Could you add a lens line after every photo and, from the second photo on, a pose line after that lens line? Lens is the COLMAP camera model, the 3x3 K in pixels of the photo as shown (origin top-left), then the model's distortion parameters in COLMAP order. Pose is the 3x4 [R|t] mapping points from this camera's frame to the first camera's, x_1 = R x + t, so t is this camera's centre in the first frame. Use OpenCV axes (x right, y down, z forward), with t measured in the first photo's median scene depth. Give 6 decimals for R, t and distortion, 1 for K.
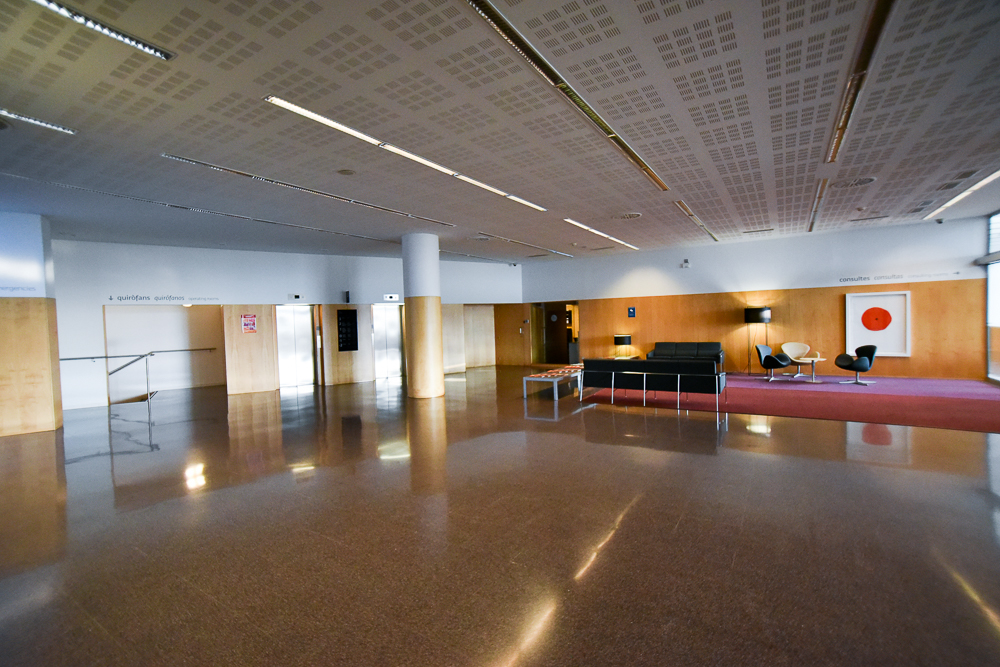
lens RADIAL K [[468.8, 0, 500.0], [0, 468.8, 333.5], [0, 0, 1]] dist [-0.000066, 0.000011]
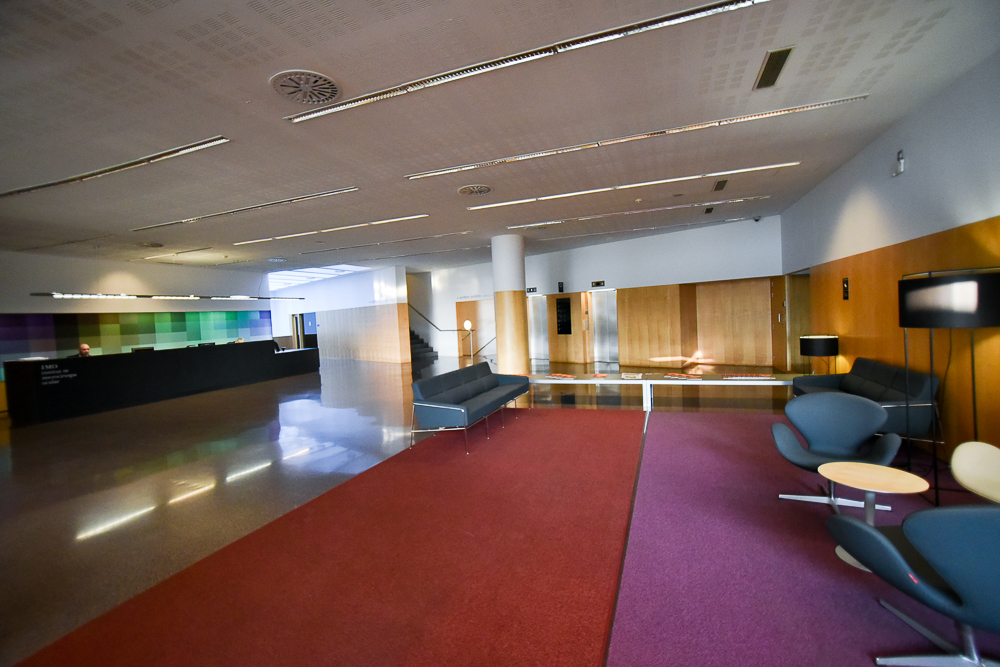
lens RADIAL K [[446.2, 0, 500.6], [0, 446.2, 319.8], [0, 0, 1]] dist [-0.000866, -0.000116]
pose [[0.191035, 0.032087, -0.981059, 0.713799], [0.013975, 0.999275, 0.035404, -0.038801], [0.981484, -0.020473, 0.190449, 0.634775]]
